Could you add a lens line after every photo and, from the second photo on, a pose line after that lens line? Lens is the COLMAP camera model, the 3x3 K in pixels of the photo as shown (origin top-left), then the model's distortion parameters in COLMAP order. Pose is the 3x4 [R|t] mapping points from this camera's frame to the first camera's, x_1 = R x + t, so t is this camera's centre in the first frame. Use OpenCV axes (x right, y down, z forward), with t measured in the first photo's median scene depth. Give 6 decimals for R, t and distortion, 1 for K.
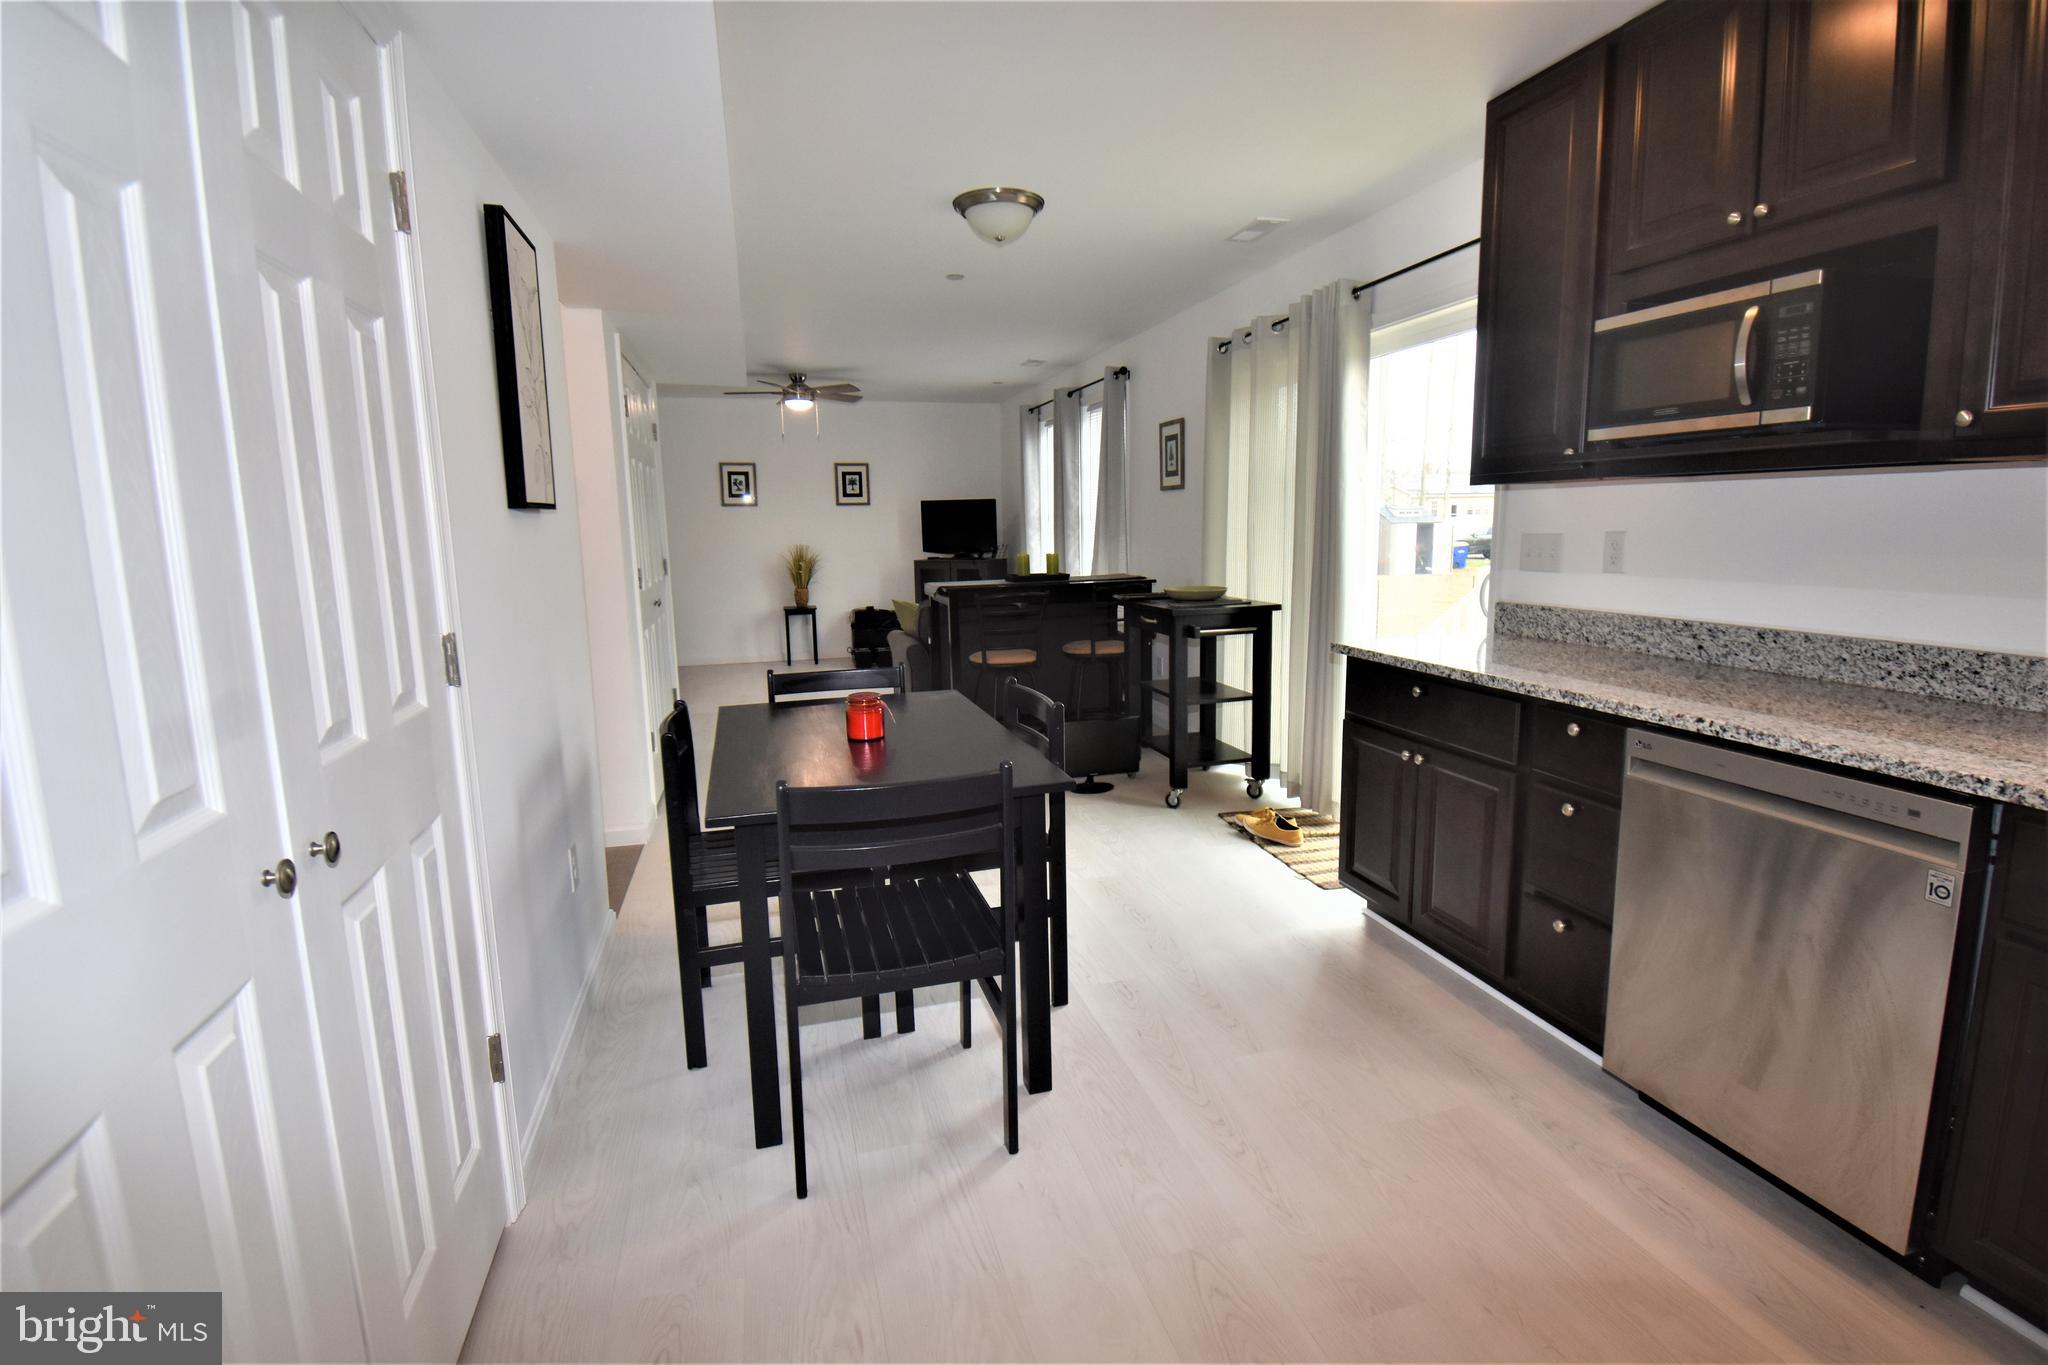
lens RADIAL K [[967.0, 0, 1013.9], [0, 967.0, 674.1], [0, 0, 1]] dist [-0.006018, -0.006637]
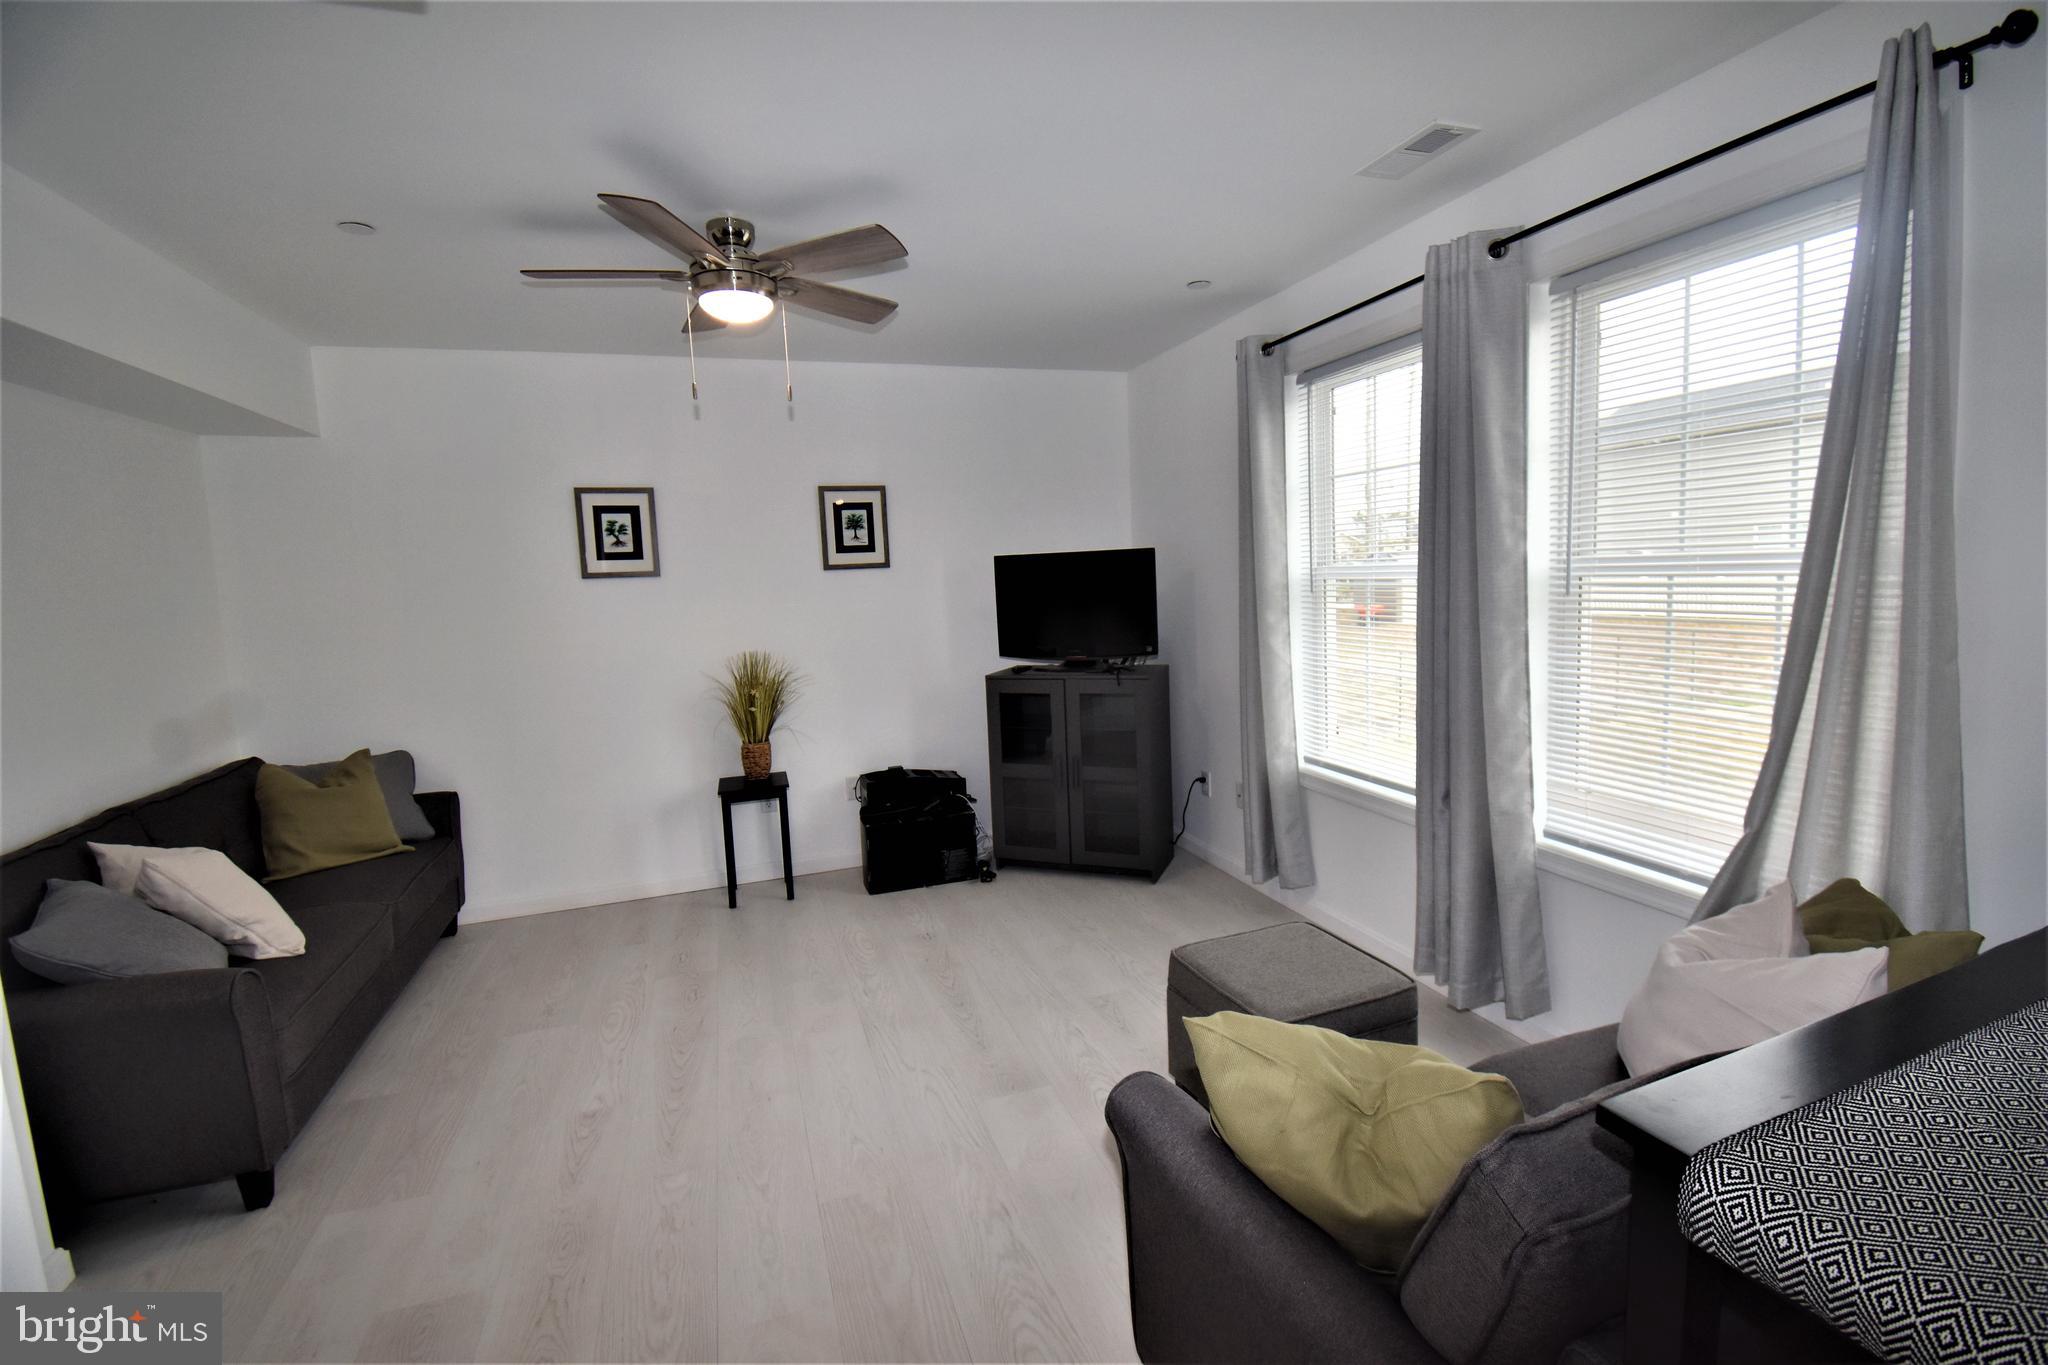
lens RADIAL K [[911.5, 0, 1041.0], [0, 911.5, 672.6], [0, 0, 1]] dist [-0.010412, -0.002512]
pose [[0.995887, -0.035140, 0.083511, -0.331592], [0.039893, 0.997637, -0.055941, -0.266611], [-0.081347, 0.059042, 0.994935, 1.542984]]
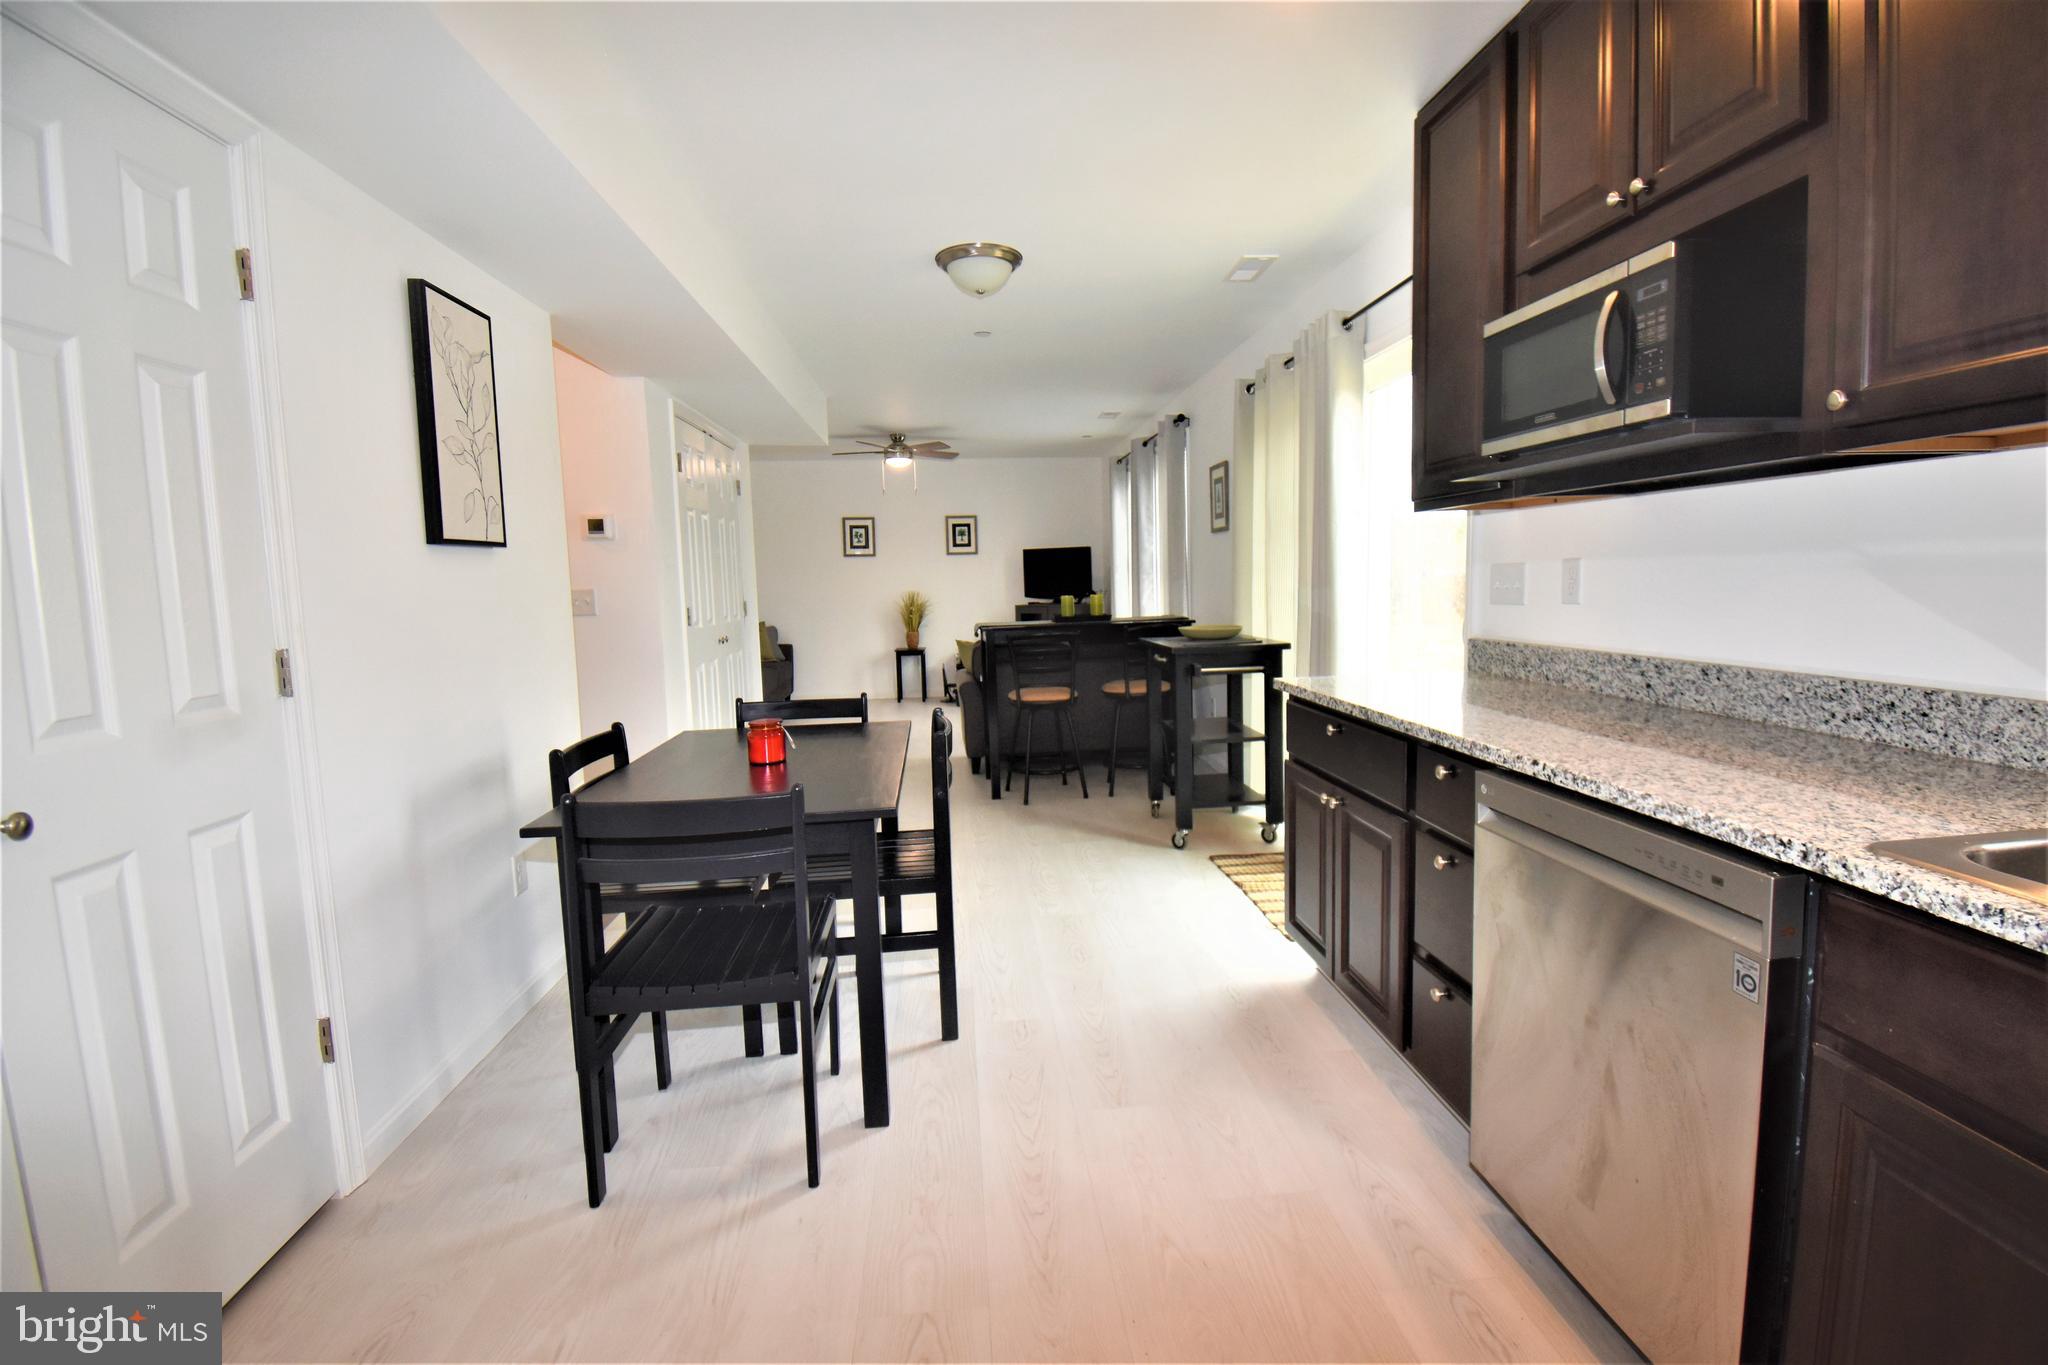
lens RADIAL K [[911.5, 0, 1021.8], [0, 911.5, 671.6], [0, 0, 1]] dist [-0.010412, -0.002512]
pose [[0.983960, 0.011459, -0.178022, 0.238478], [-0.020408, 0.998614, -0.048521, 0.008991], [0.177219, 0.051376, 0.982830, 0.067234]]
